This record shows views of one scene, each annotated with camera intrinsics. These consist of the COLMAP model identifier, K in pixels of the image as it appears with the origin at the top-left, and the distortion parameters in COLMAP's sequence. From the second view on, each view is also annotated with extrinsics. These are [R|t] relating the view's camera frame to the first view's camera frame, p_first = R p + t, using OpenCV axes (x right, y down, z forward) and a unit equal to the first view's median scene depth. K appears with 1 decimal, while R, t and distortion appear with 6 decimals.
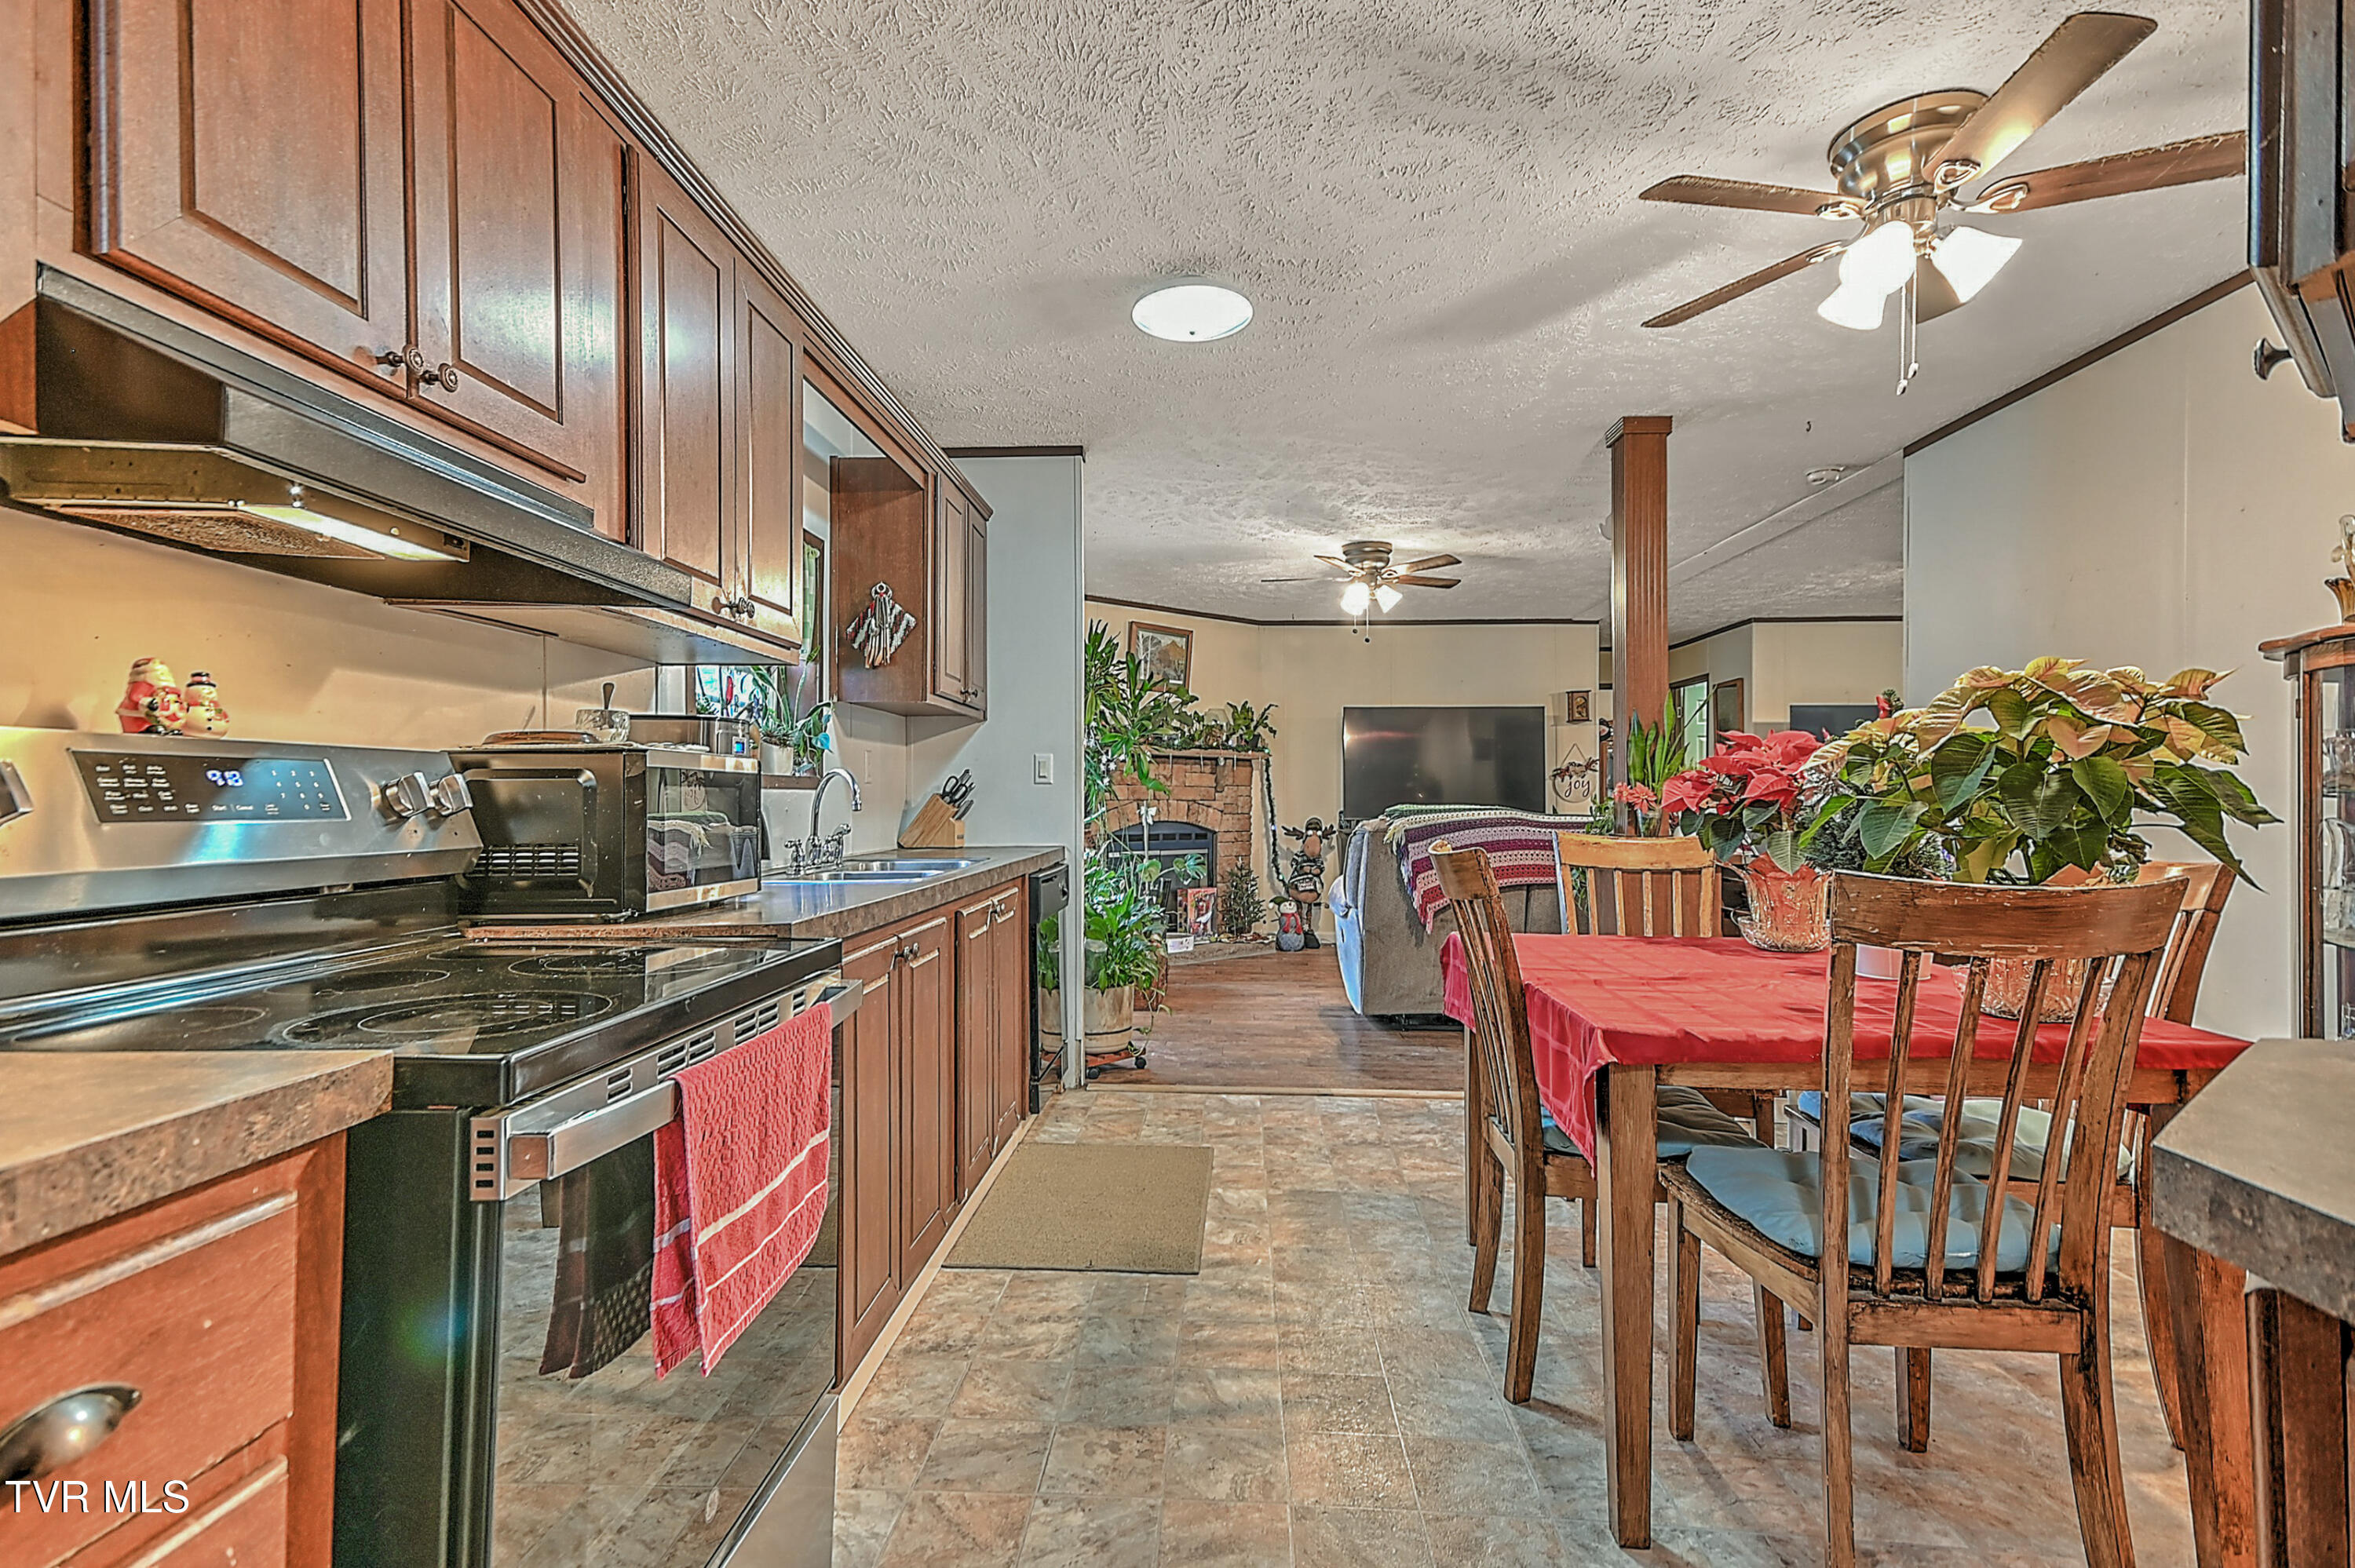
lens RADIAL K [[1118.2, 0, 1167.0], [0, 1118.2, 799.3], [0, 0, 1]] dist [0.050280, 0.001697]
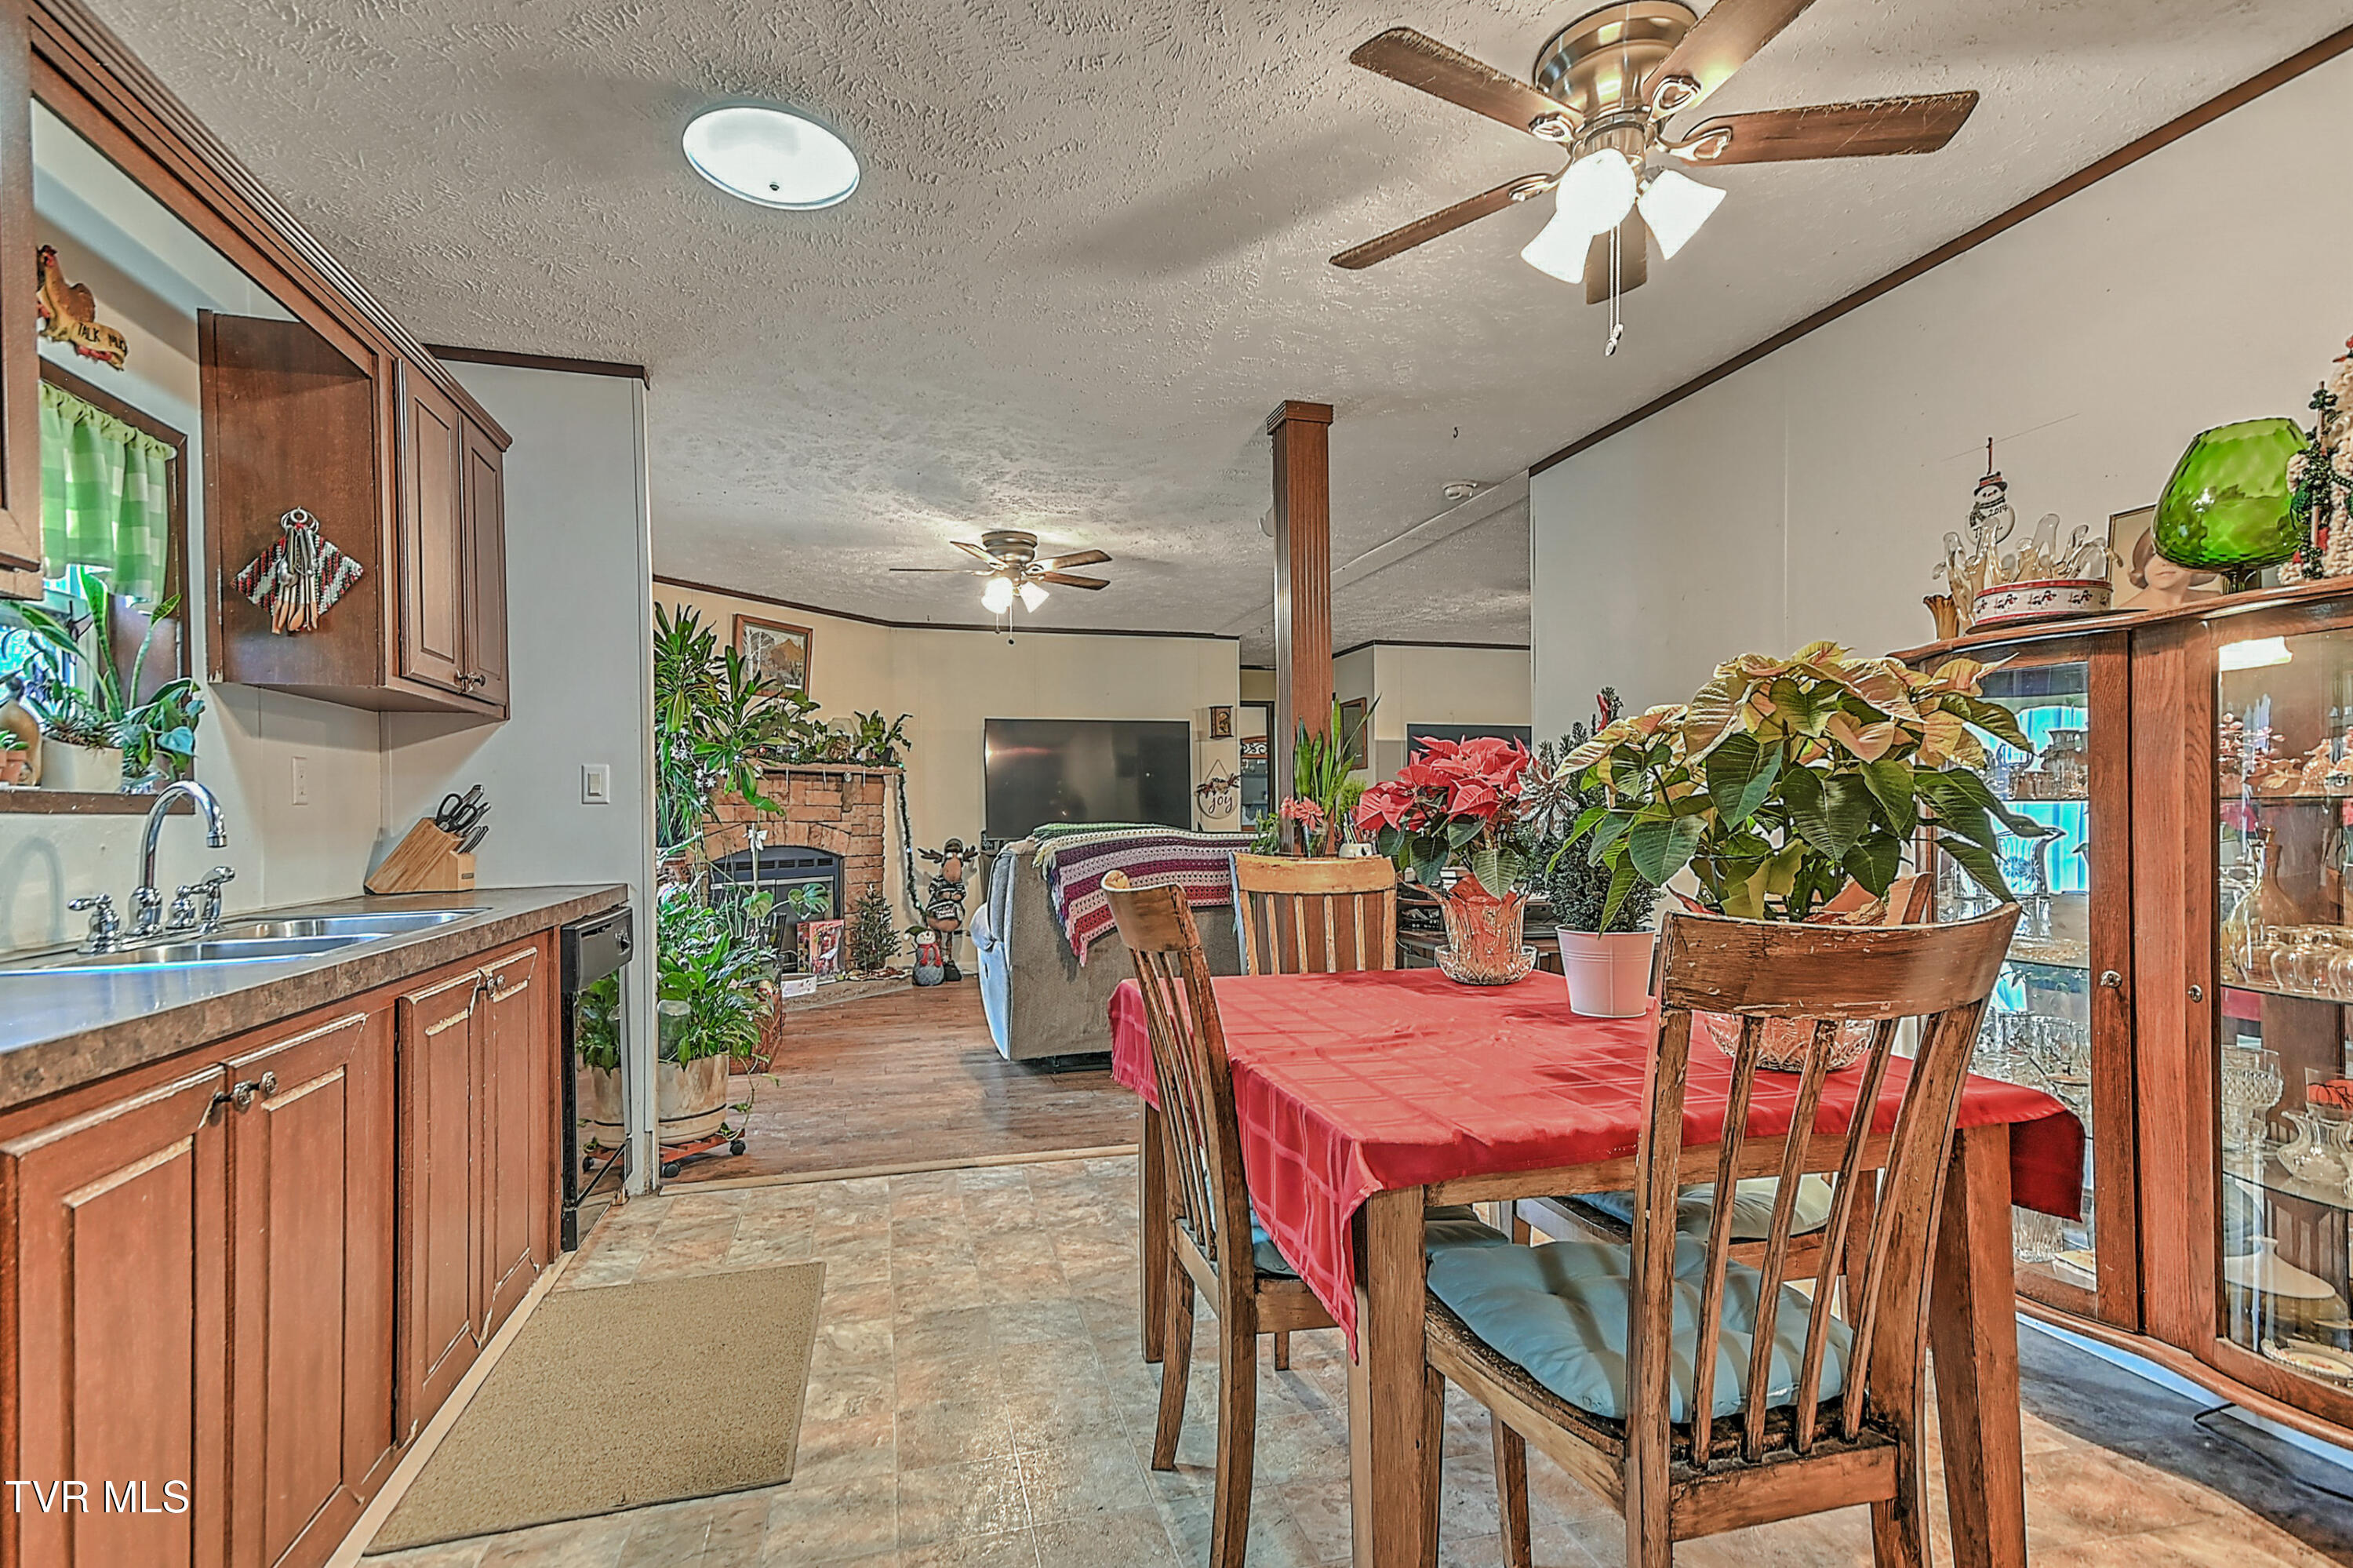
lens RADIAL K [[1117.5, 0, 1166.1], [0, 1117.5, 799.3], [0, 0, 1]] dist [0.050280, 0.001697]
pose [[0.950060, -0.006391, 0.312002, 0.024724], [0.011537, 0.999826, -0.014653, -0.001015], [-0.311854, 0.017521, 0.949968, 0.180048]]
